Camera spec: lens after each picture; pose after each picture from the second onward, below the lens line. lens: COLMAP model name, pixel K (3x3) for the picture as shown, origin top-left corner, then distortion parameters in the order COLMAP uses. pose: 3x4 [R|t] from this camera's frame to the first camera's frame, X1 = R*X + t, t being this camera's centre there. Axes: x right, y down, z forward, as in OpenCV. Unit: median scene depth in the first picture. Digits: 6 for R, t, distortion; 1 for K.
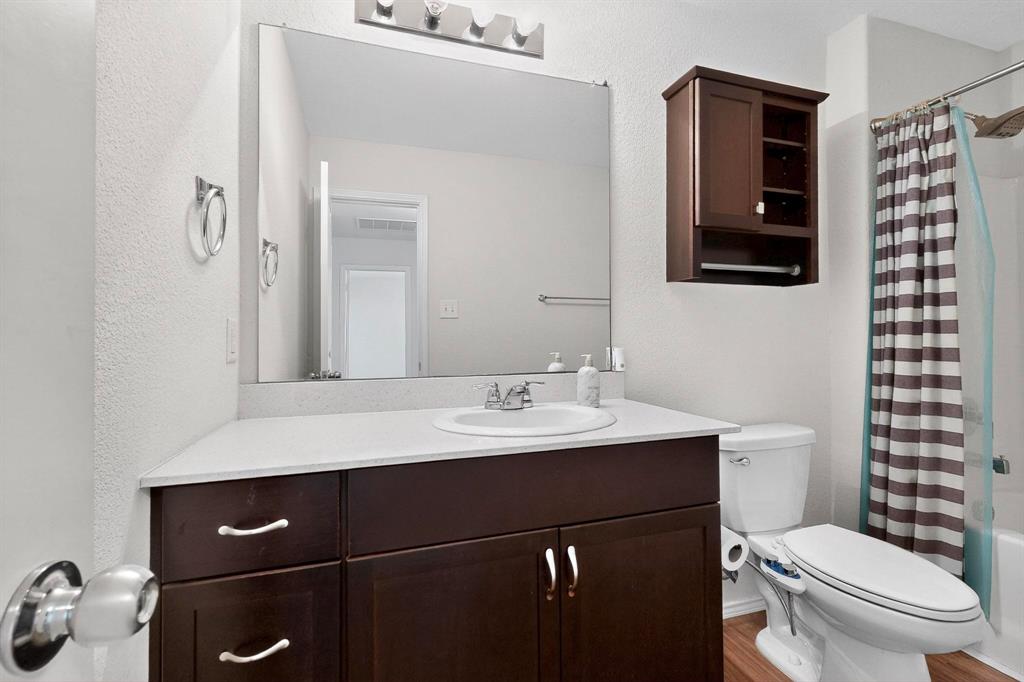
lens RADIAL K [[448.0, 0, 510.5], [0, 448.0, 333.3], [0, 0, 1]] dist [0.002100, 0.000187]
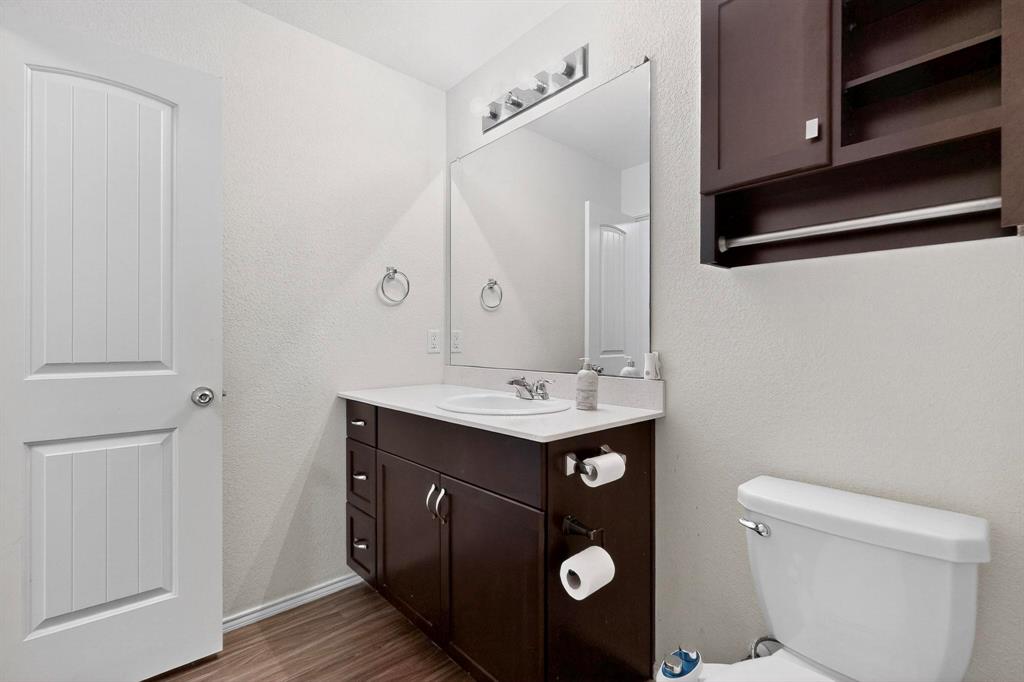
lens RADIAL K [[448.0, 0, 511.6], [0, 448.0, 344.7], [0, 0, 1]] dist [0.002100, 0.000187]
pose [[0.434126, 0.010724, -0.900788, 1.008439], [0.005071, 0.999884, 0.014348, 0.001964], [0.900838, -0.010796, 0.434022, 0.398844]]
